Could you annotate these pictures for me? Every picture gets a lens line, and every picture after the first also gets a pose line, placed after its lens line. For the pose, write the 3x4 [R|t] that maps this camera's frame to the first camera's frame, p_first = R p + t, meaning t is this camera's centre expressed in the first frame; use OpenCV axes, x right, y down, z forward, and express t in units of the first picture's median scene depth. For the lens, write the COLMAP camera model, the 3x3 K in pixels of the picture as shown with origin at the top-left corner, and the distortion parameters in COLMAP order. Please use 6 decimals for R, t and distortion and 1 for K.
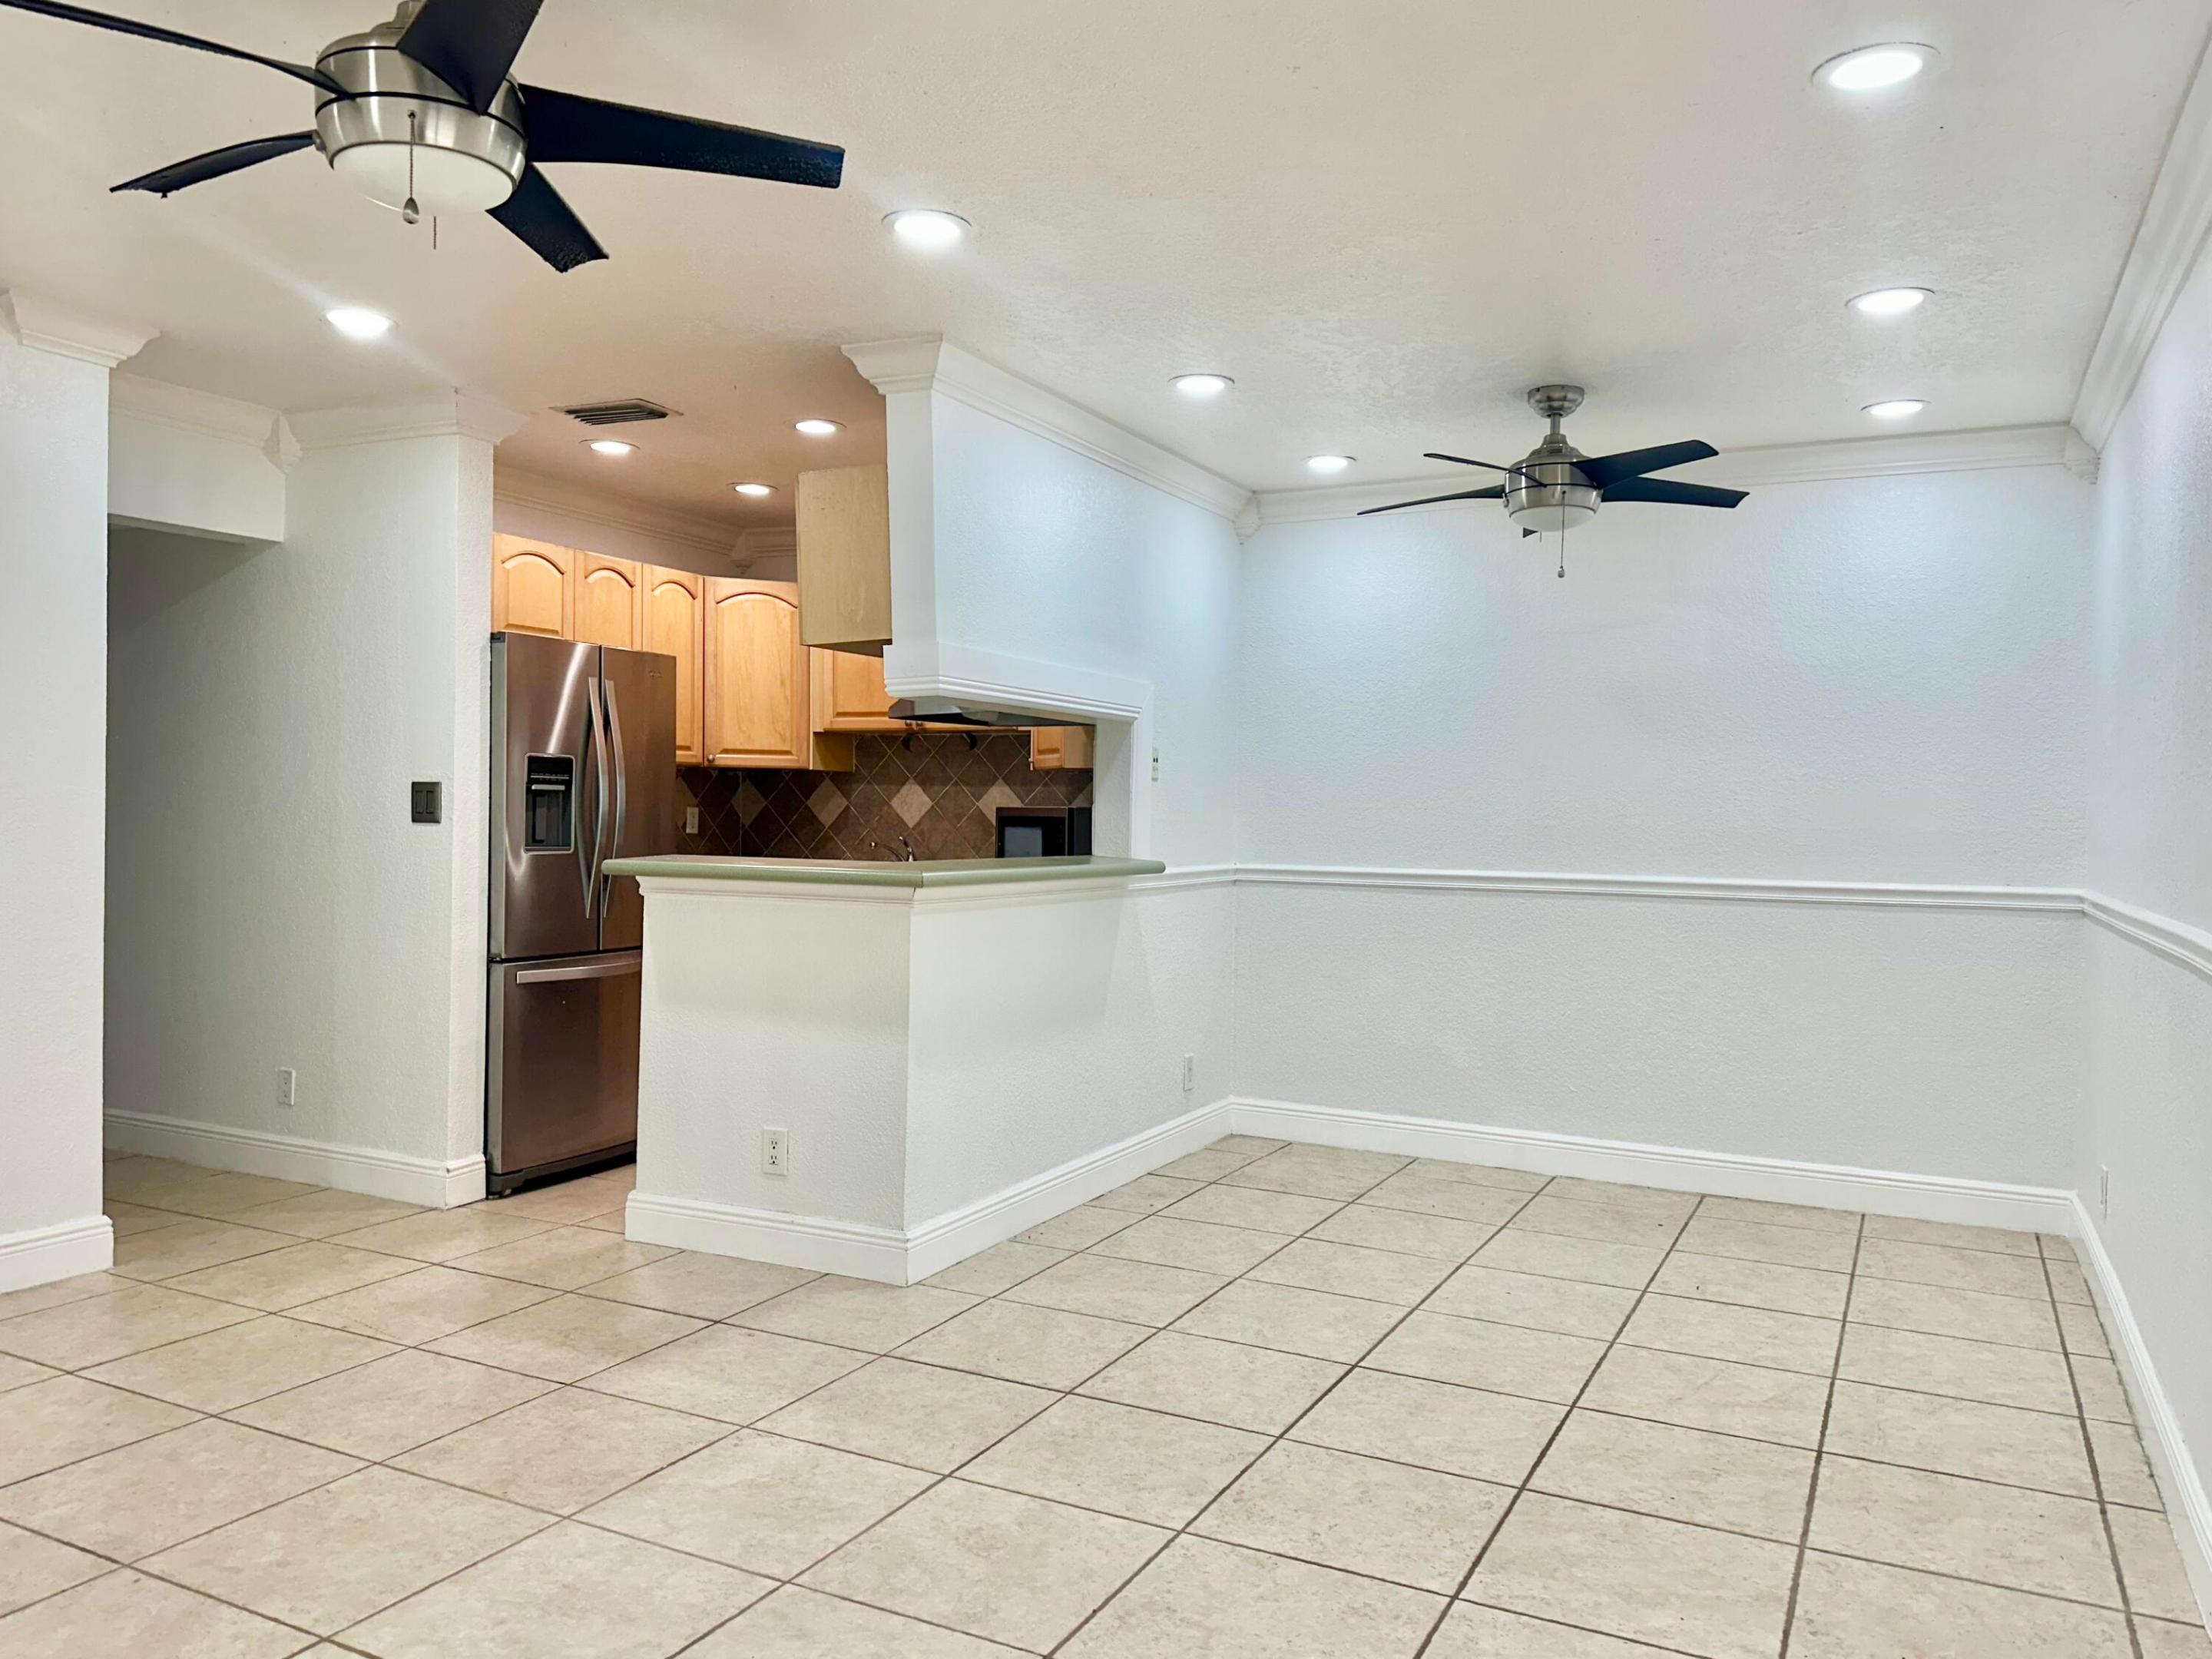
lens RADIAL K [[1608.7, 0, 1113.8], [0, 1608.7, 842.9], [0, 0, 1]] dist [0.132388, -0.193365]
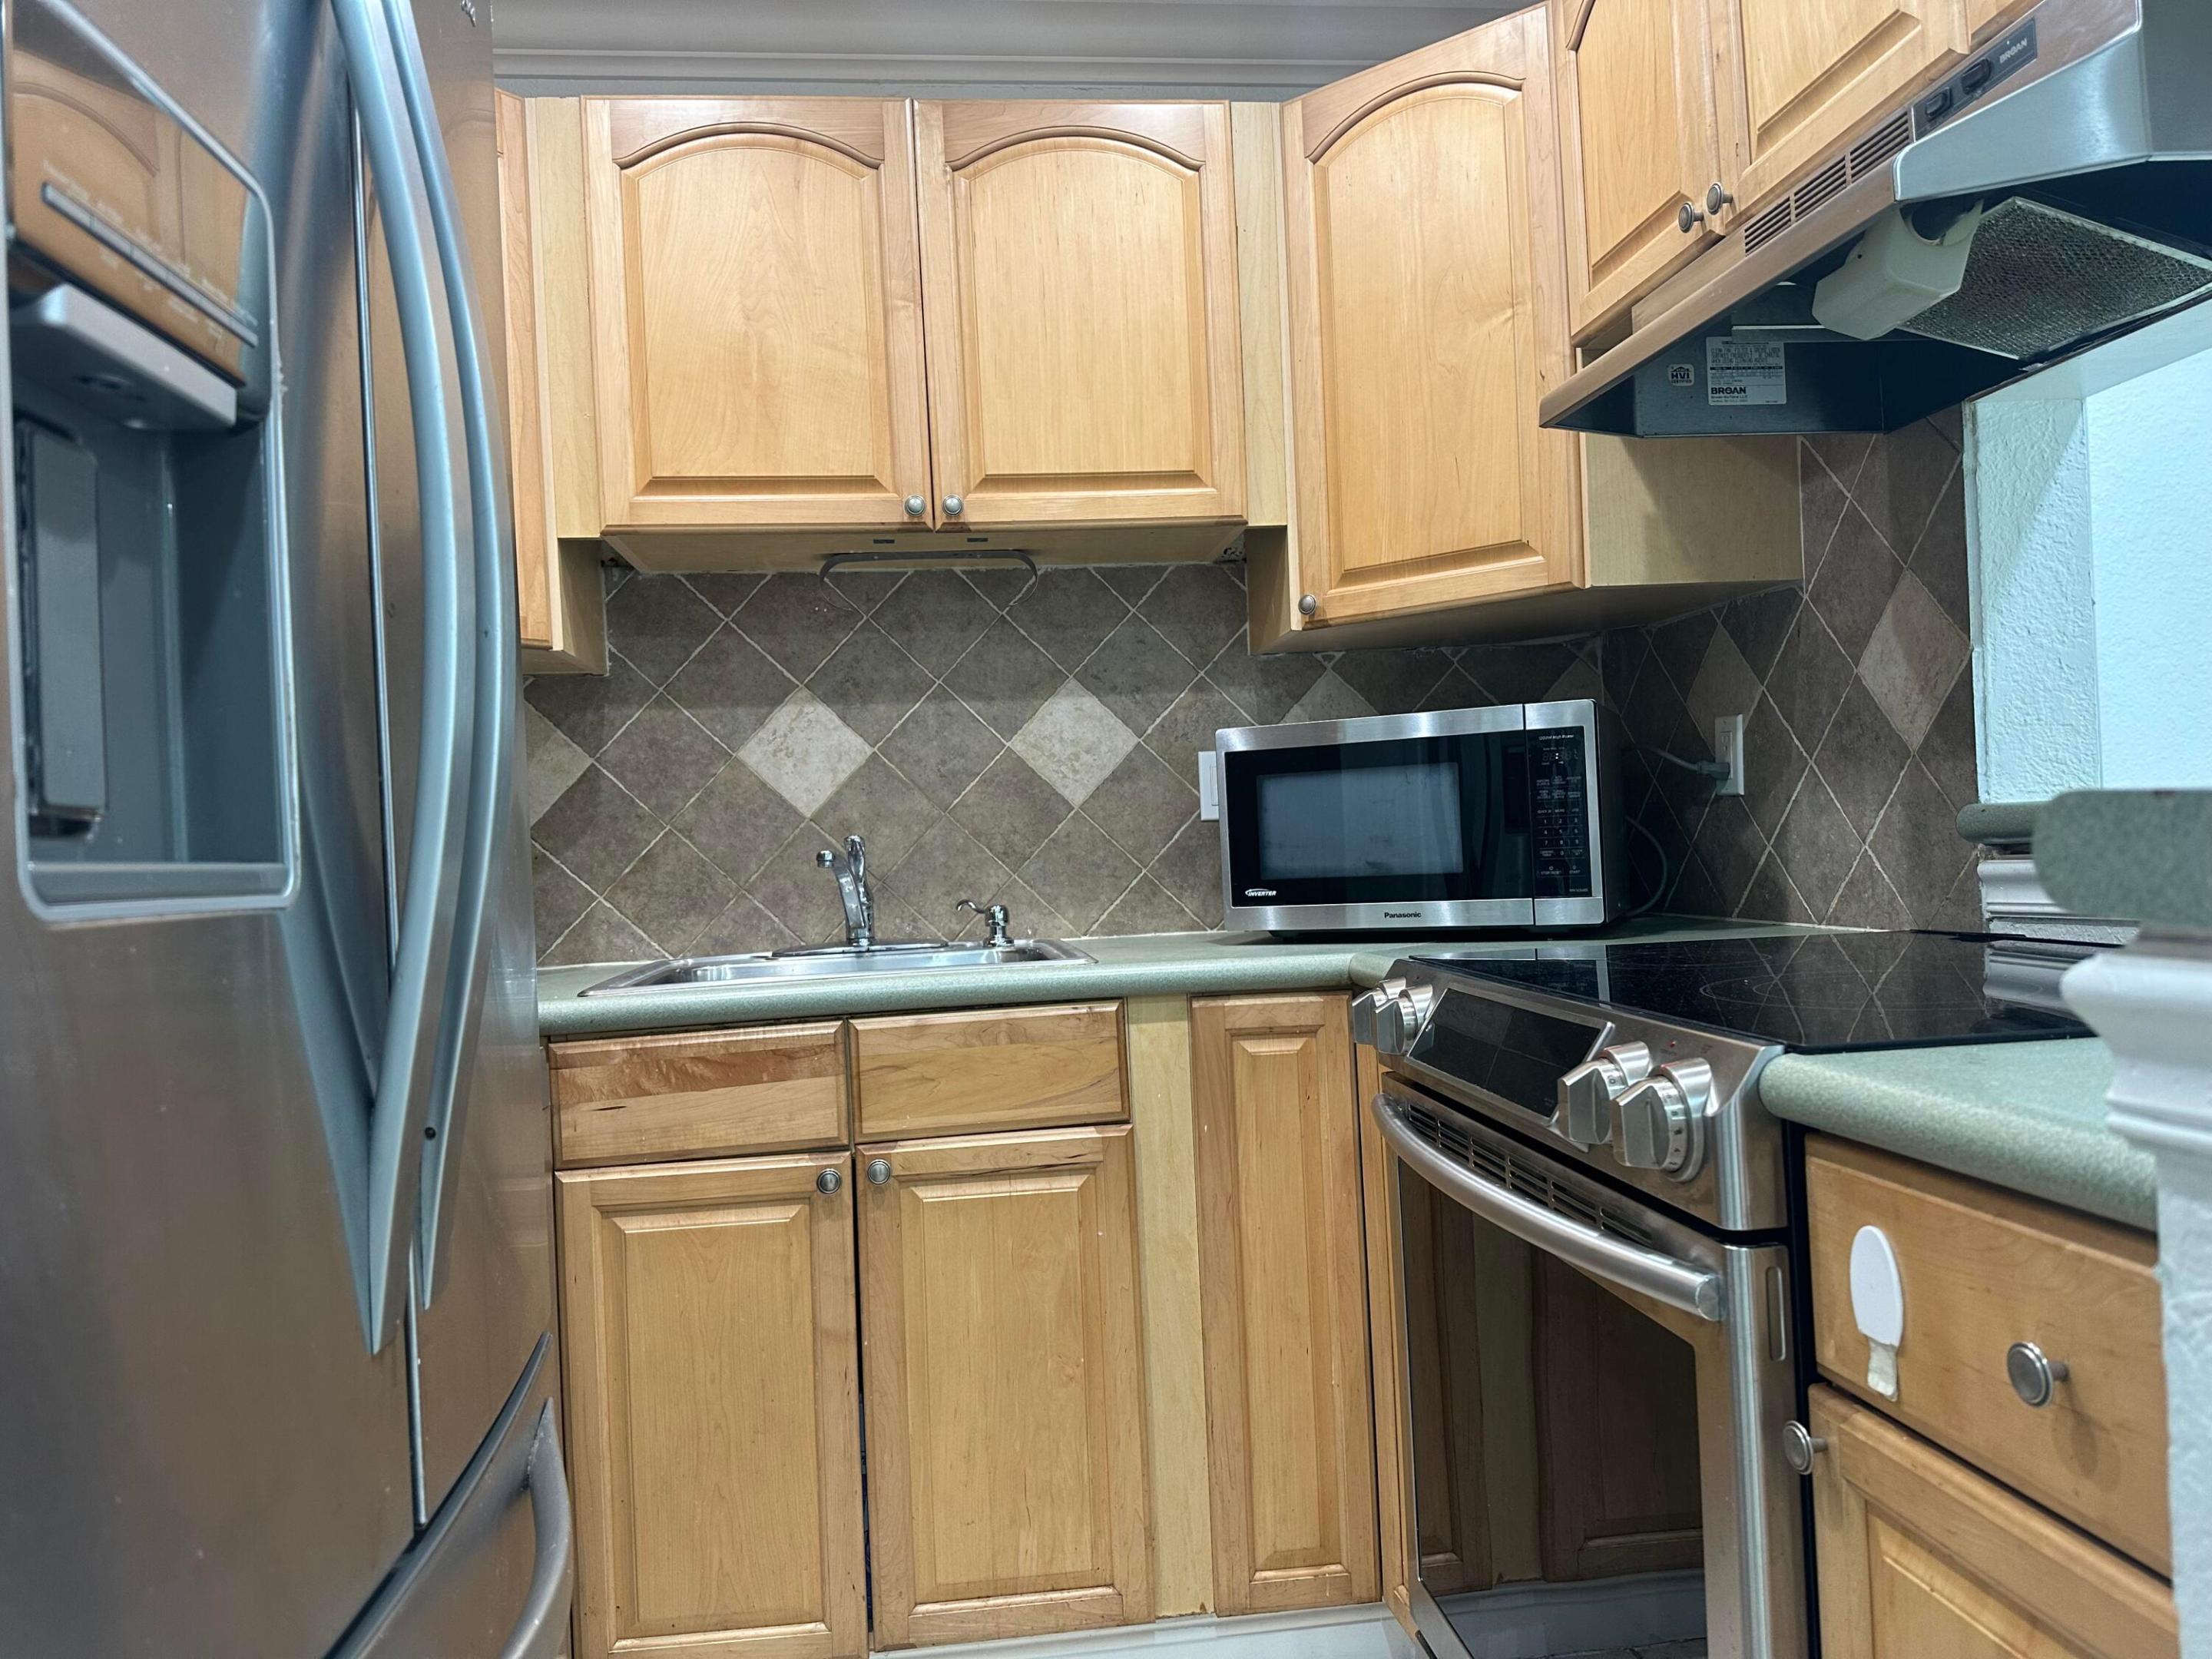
lens RADIAL K [[1538.7, 0, 1113.9], [0, 1538.7, 835.5], [0, 0, 1]] dist [0.122434, -0.158335]
pose [[0.835633, -0.050084, 0.547000, -0.308462], [0.068515, 0.997561, -0.013330, 0.005738], [-0.544998, 0.048617, 0.837026, 0.763522]]
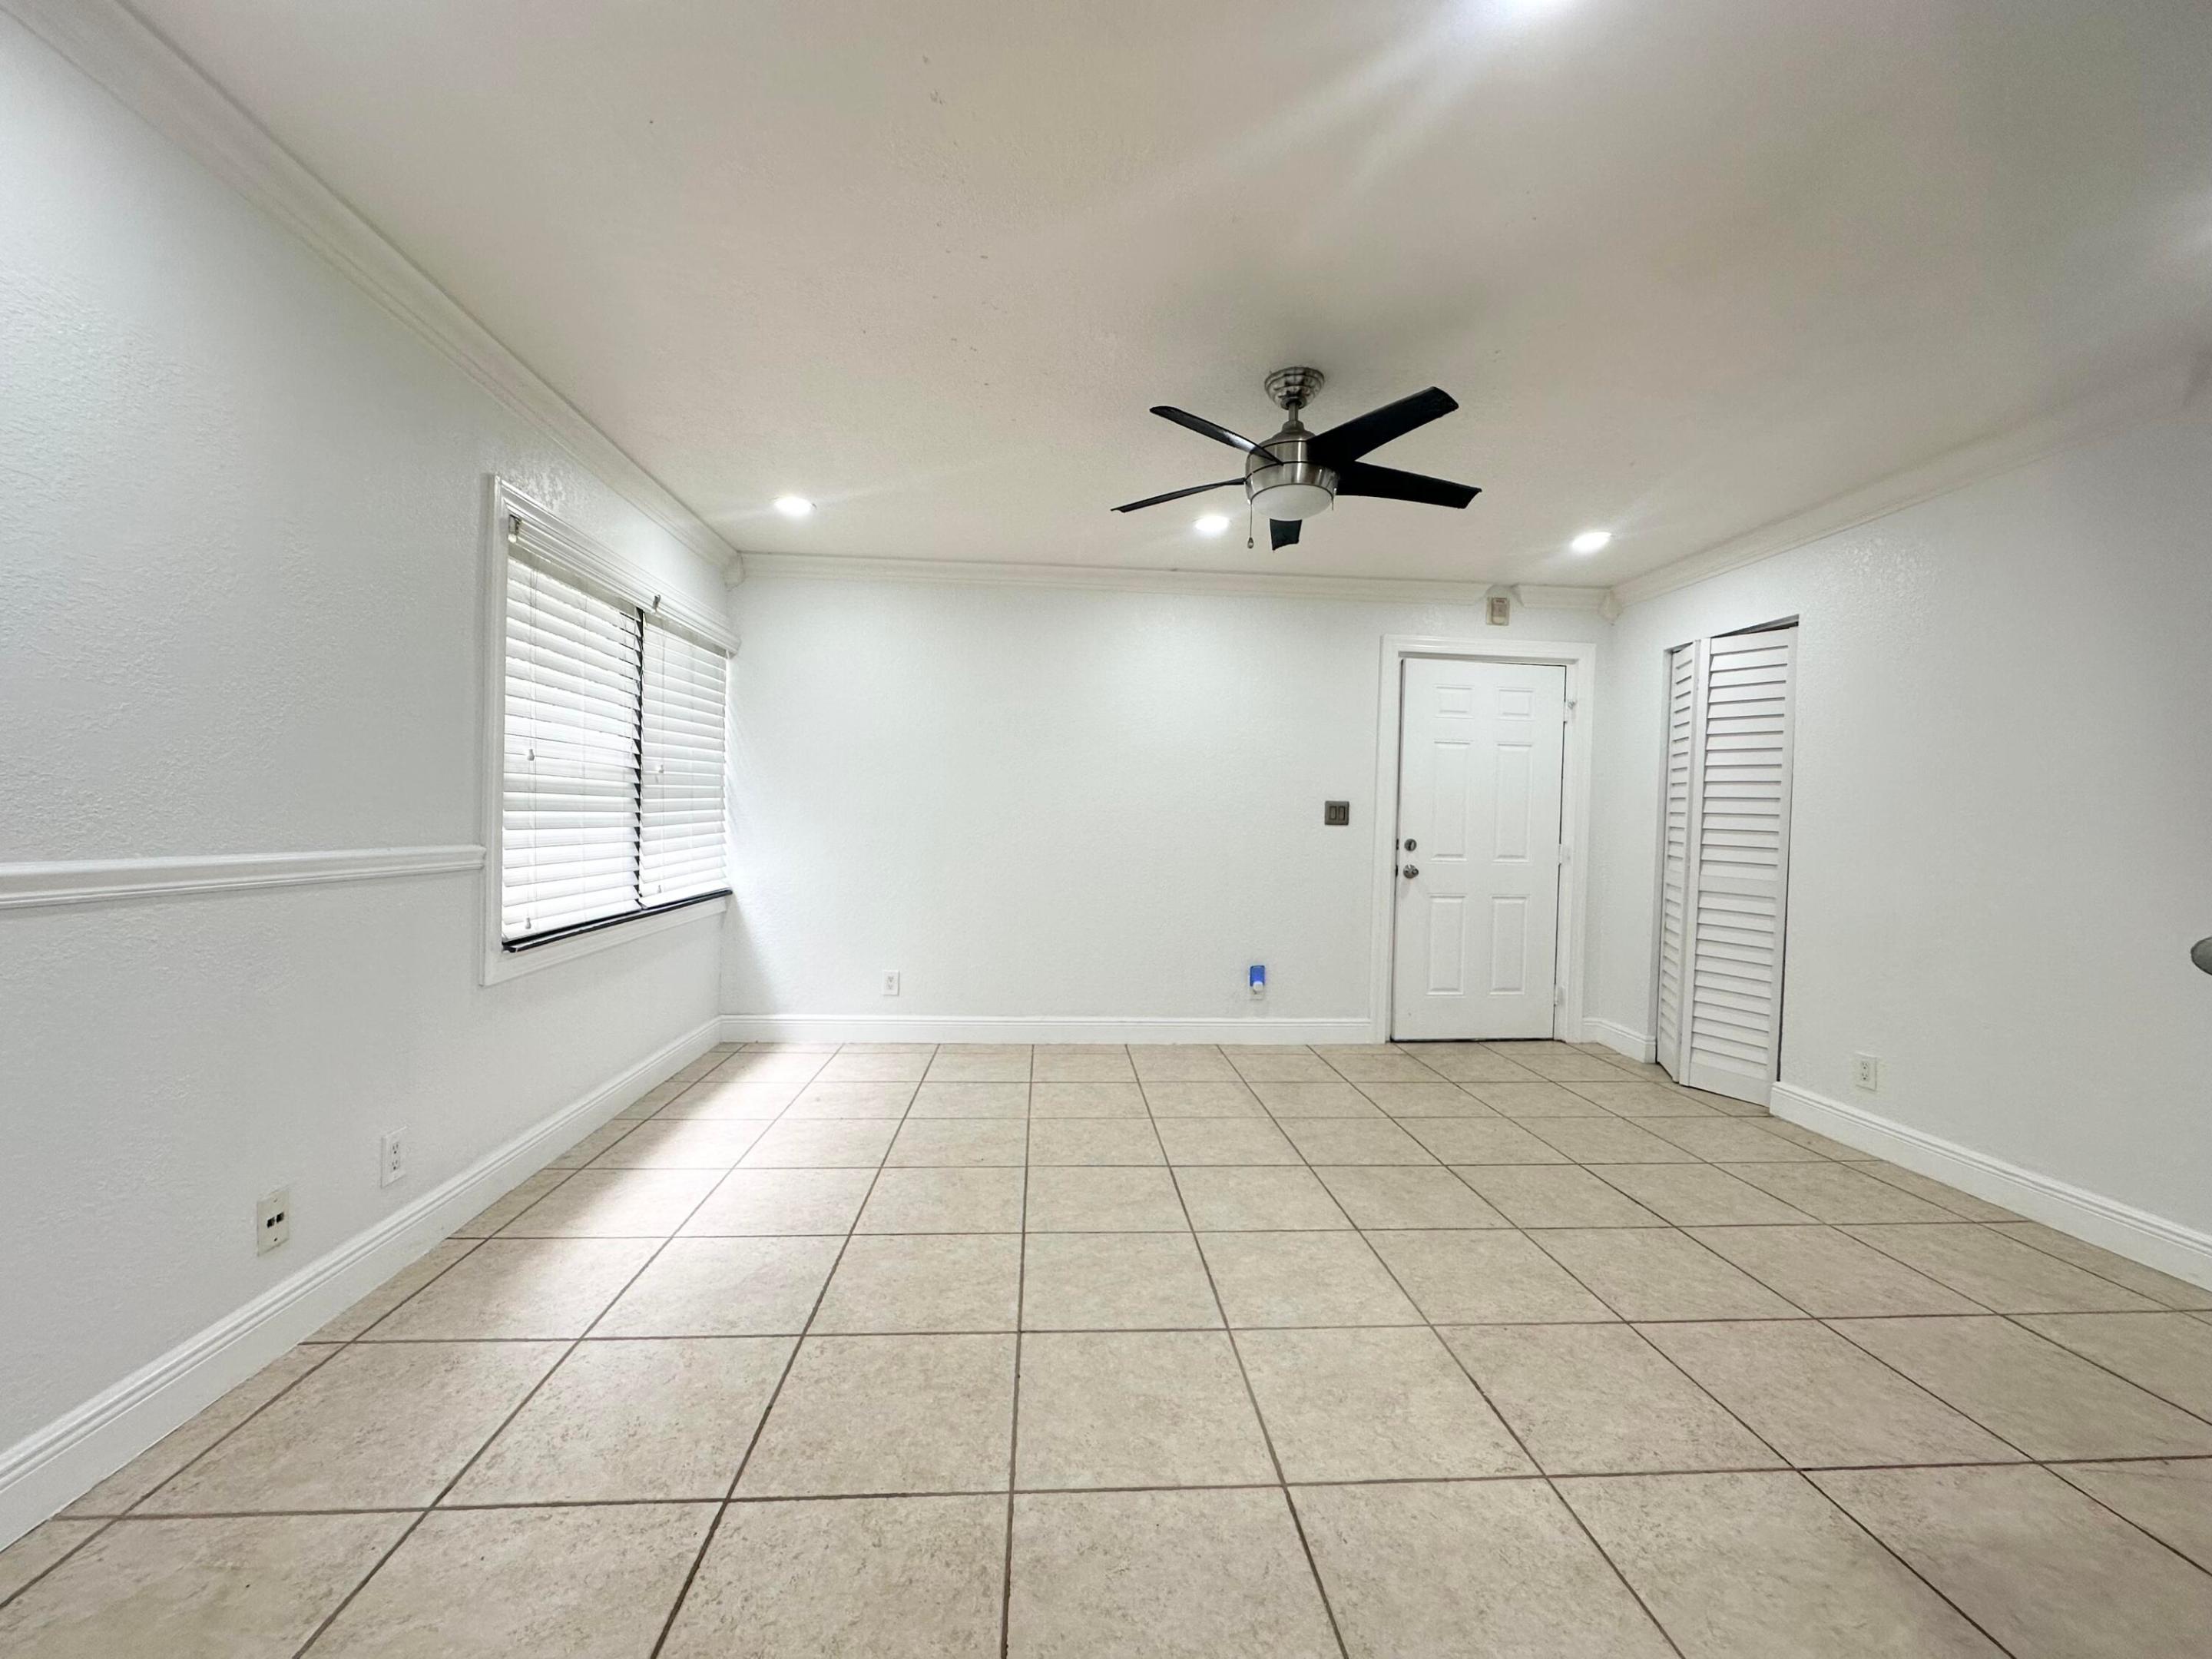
lens RADIAL K [[890.3, 0, 1102.5], [0, 890.3, 831.4], [0, 0, 1]] dist [-0.001064, 0.000213]
pose [[-0.862351, -0.033557, -0.505197, 0.135607], [-0.050366, 0.998538, 0.019647, 0.003269], [0.503799, 0.042387, -0.862780, 0.716138]]
